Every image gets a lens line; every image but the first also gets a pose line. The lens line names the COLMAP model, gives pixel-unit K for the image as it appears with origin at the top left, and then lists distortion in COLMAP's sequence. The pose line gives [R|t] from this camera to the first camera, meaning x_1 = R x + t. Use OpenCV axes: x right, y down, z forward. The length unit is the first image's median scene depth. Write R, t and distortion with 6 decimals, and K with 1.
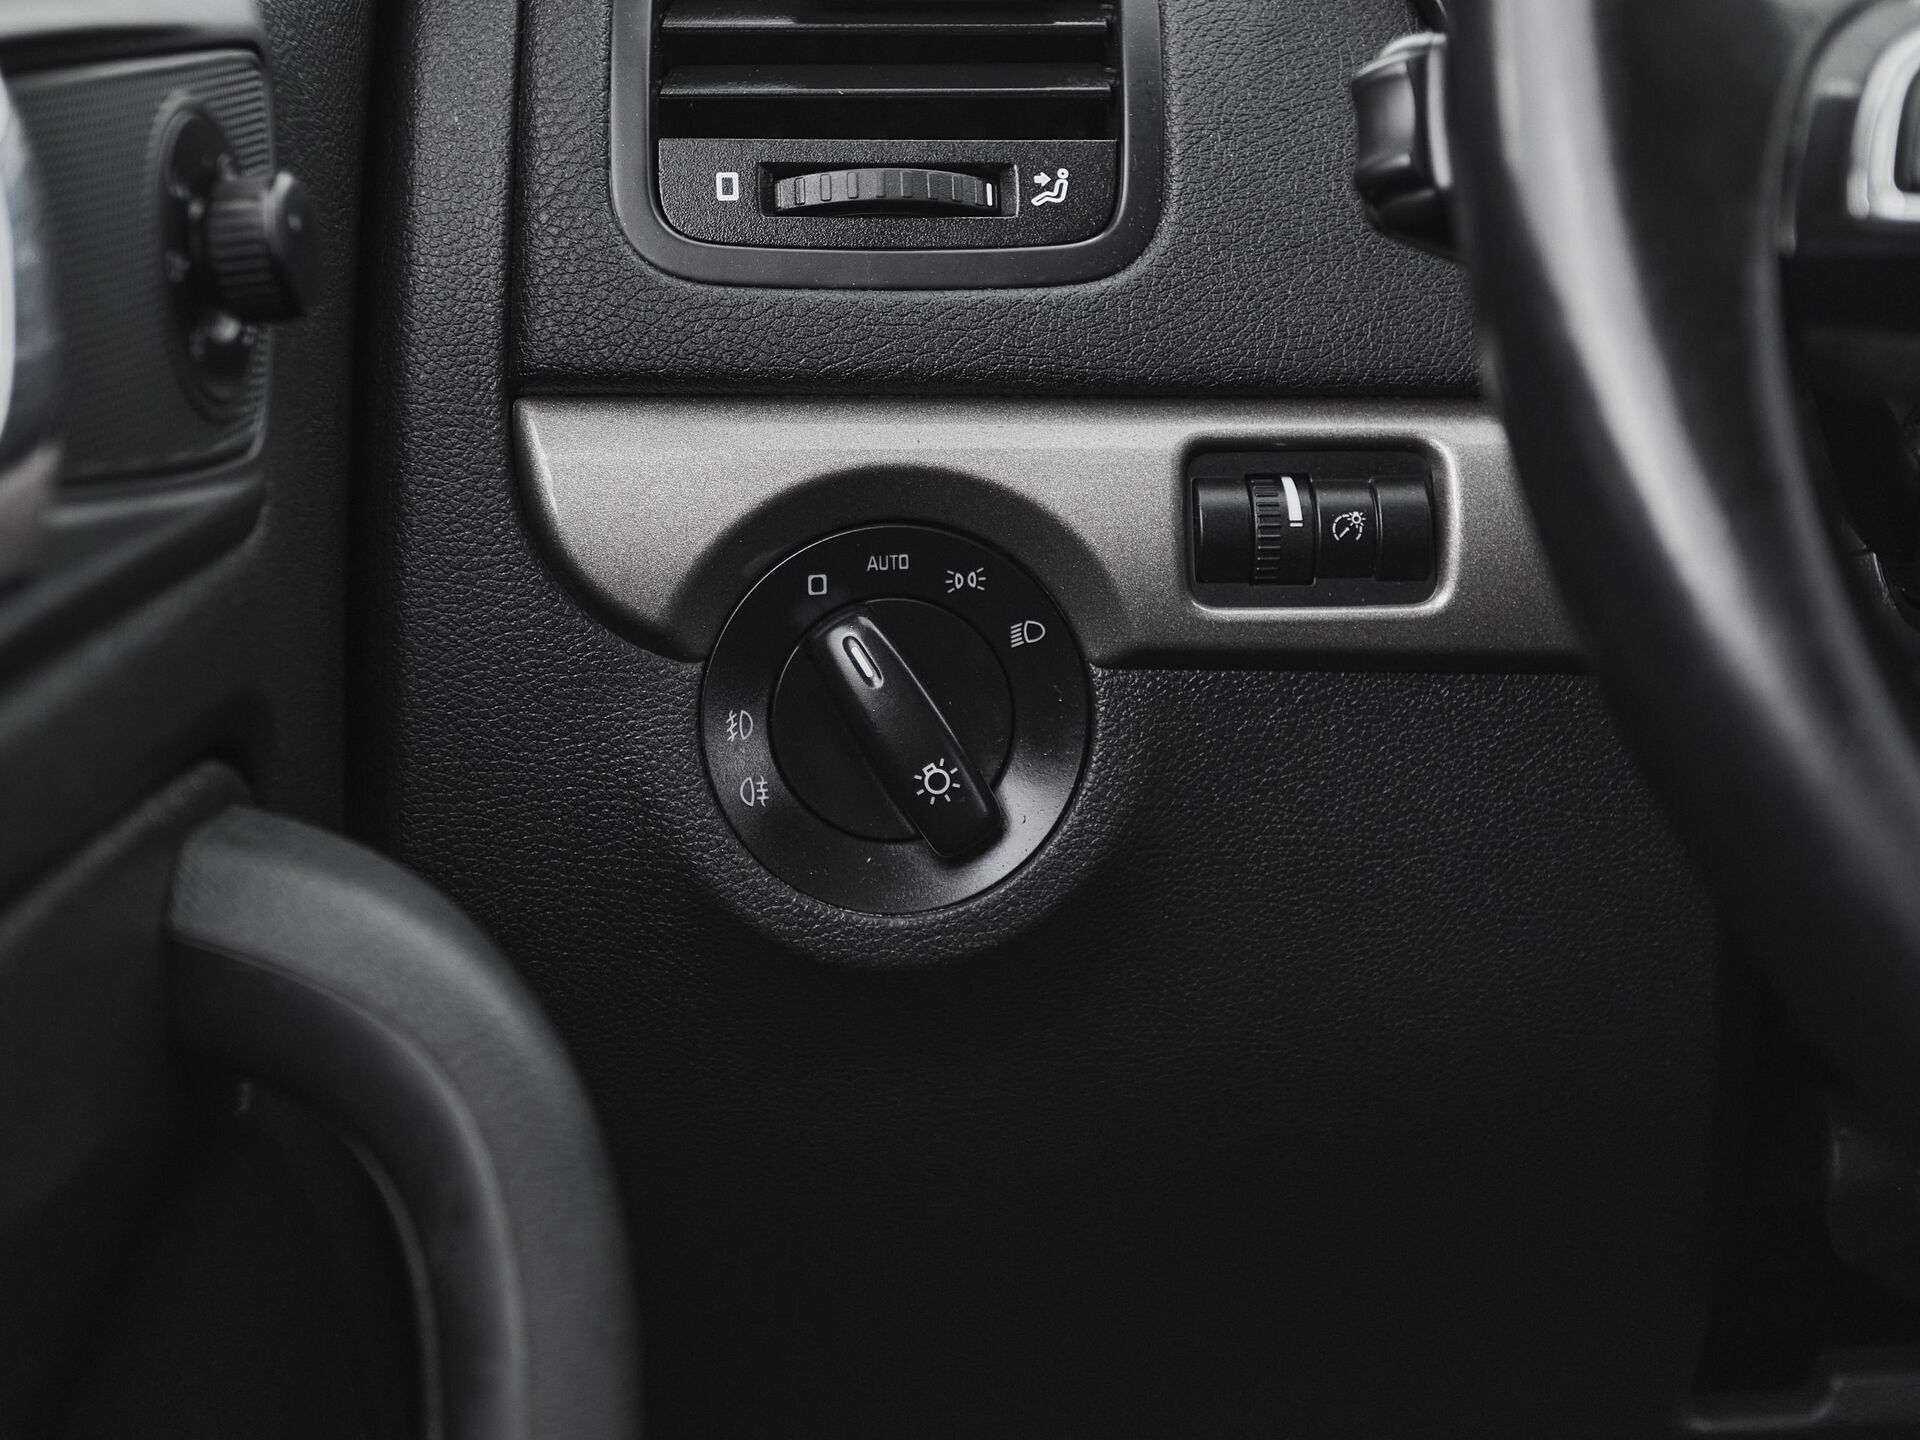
lens RADIAL K [[3187.7, 0, 955.0], [0, 3187.7, 713.1], [0, 0, 1]] dist [-0.167603, 0.000000]
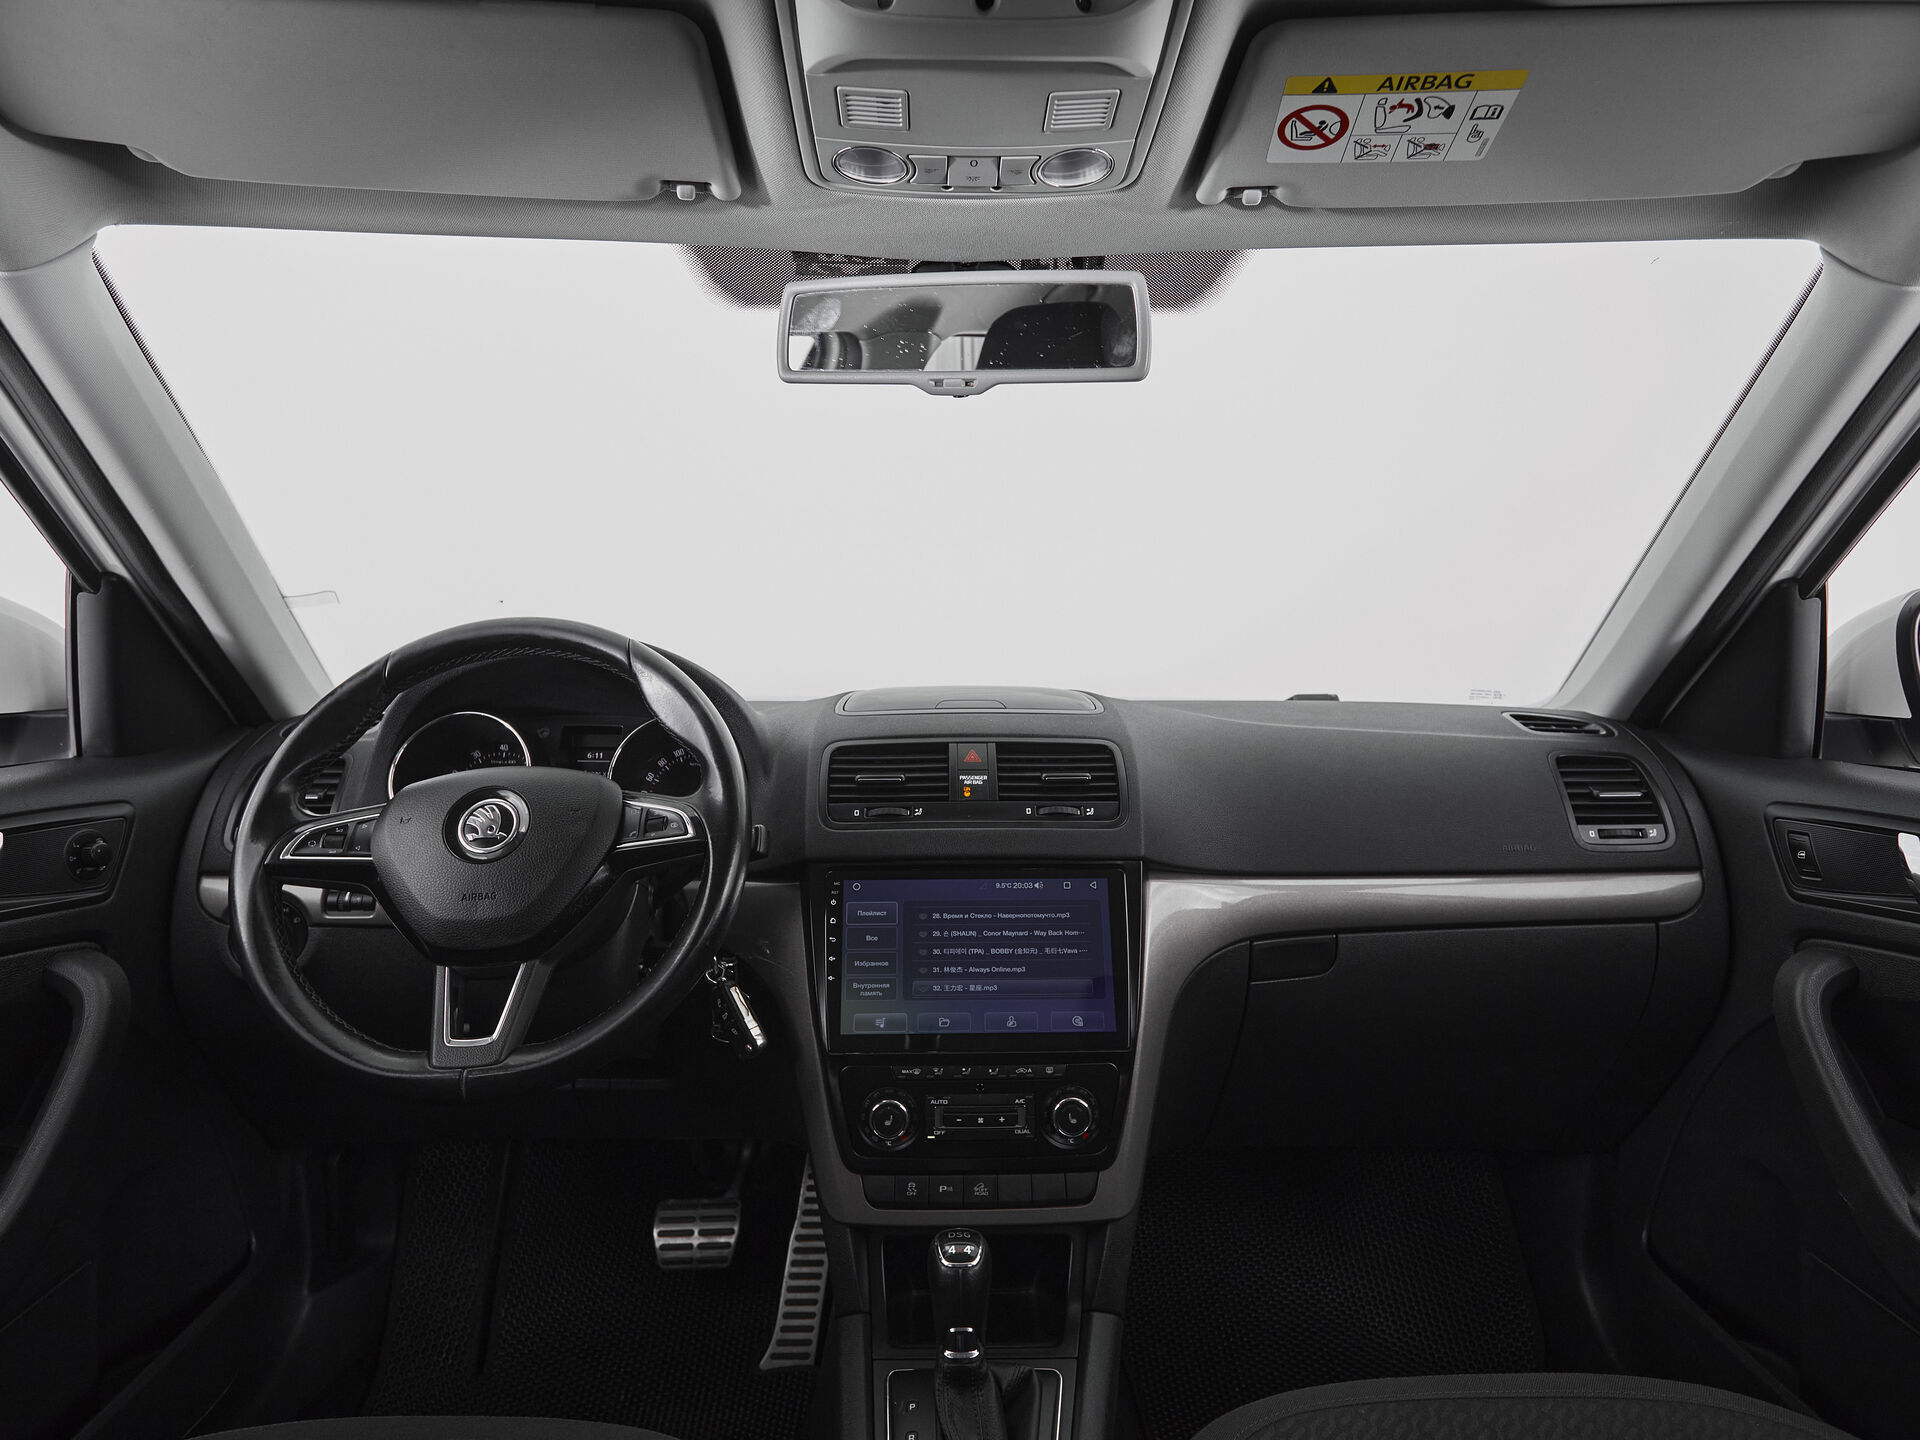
lens RADIAL K [[1151.2, 0, 957.1], [0, 1151.2, 714.8], [0, 0, 1]] dist [0.014459, -0.012690]
pose [[0.999399, 0.003940, -0.034437, 1.223133], [-0.010522, 0.981119, -0.193117, -0.000693], [0.033026, 0.193363, 0.980571, -0.953185]]
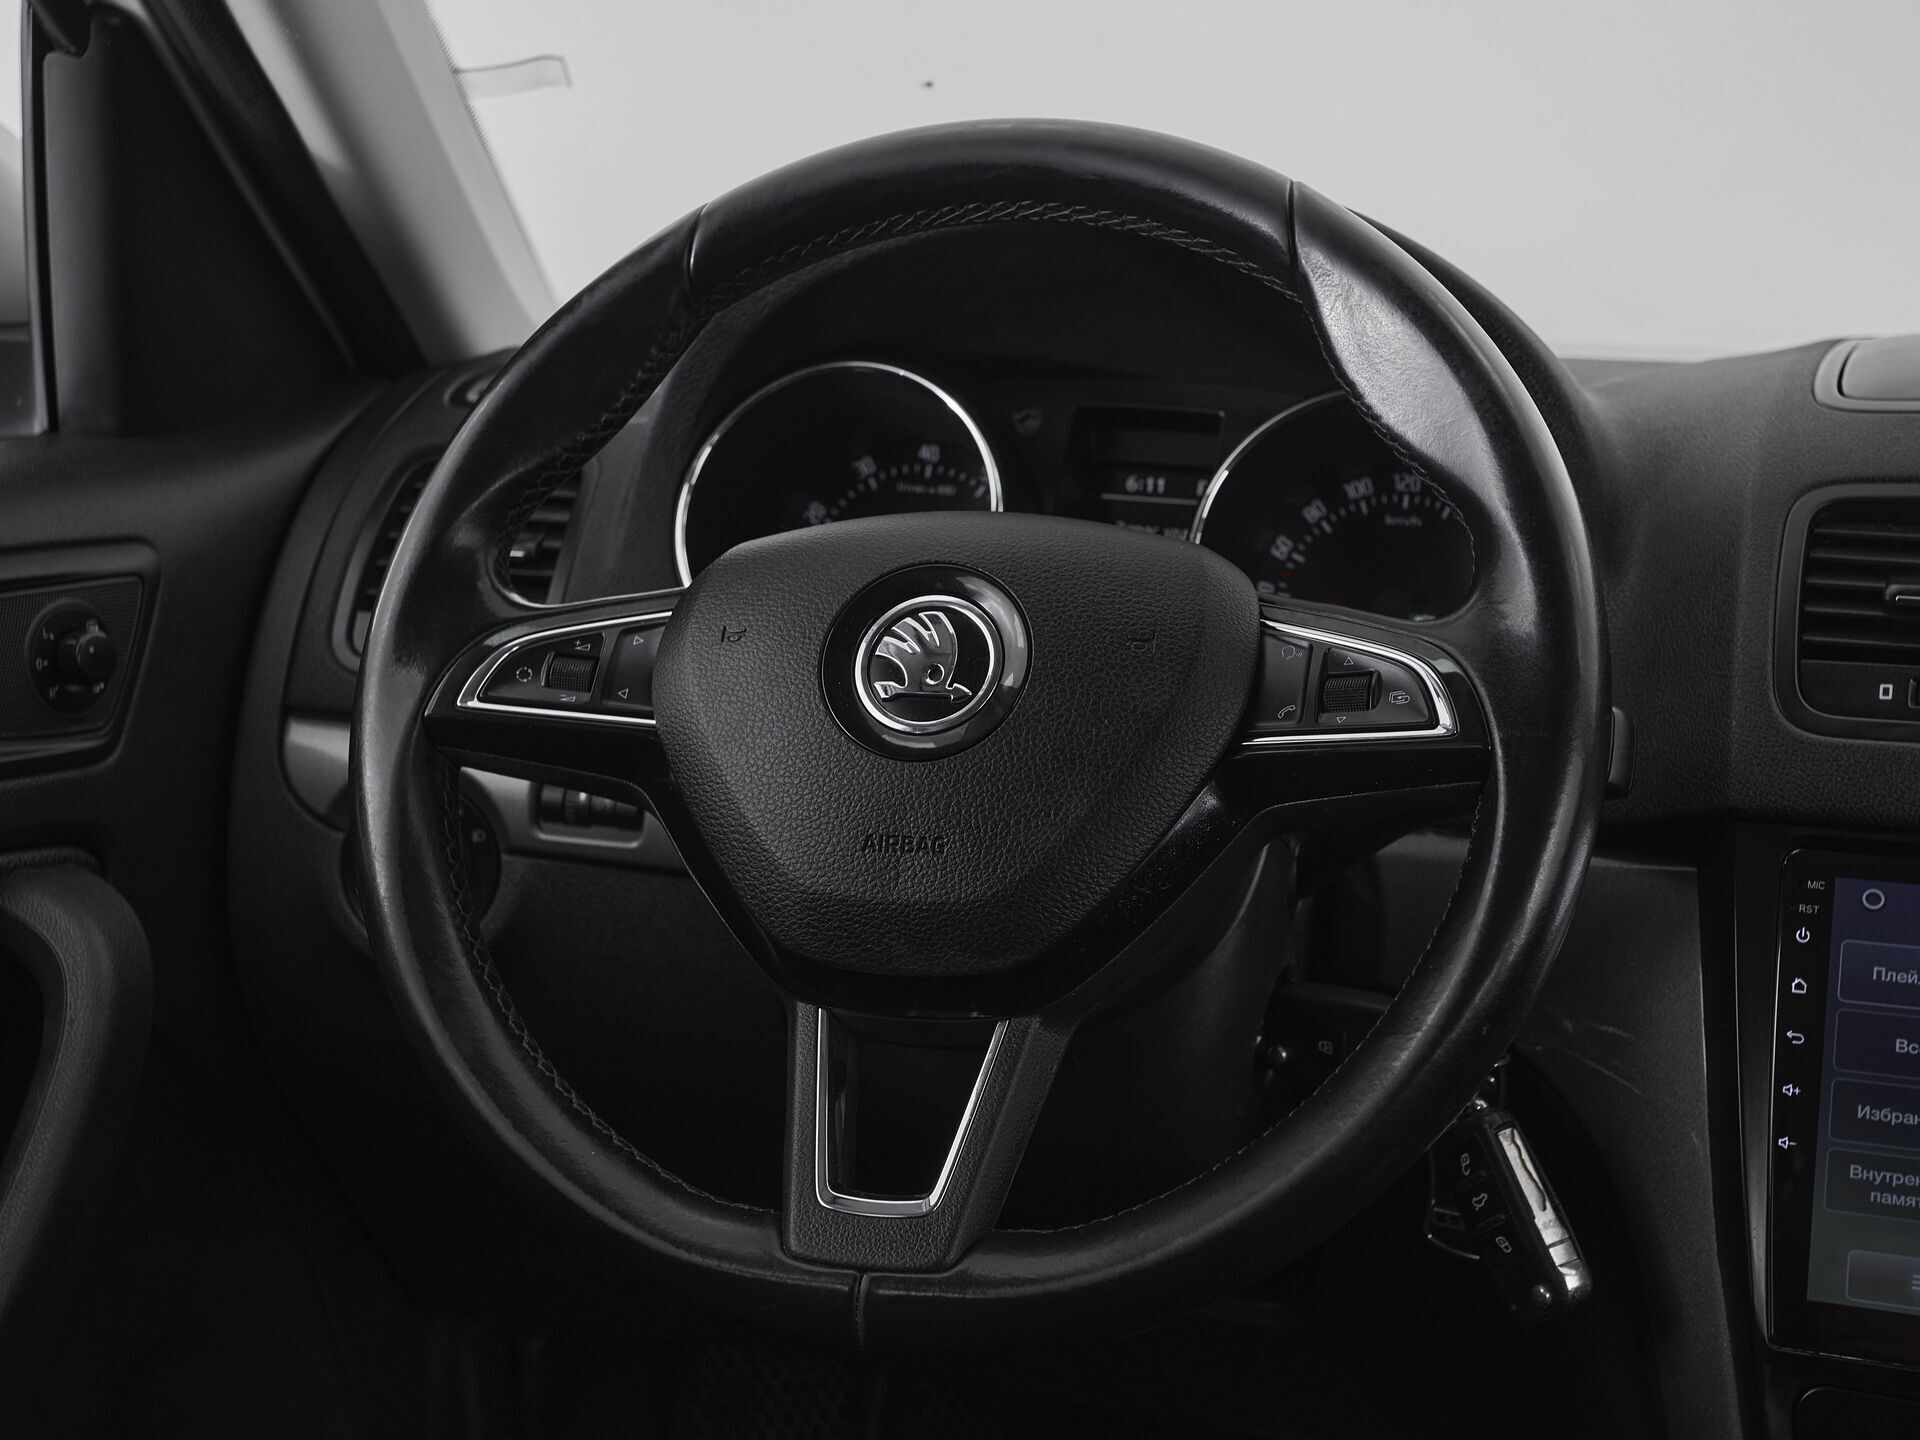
lens RADIAL K [[2619.2, 0, 908.8], [0, 2619.2, 743.2], [0, 0, 1]] dist [0.039097, 0.000000]
pose [[0.928895, 0.091629, -0.358829, 1.012057], [-0.111751, 0.993095, -0.035697, -0.060351], [0.353080, 0.073258, 0.932721, -0.685333]]
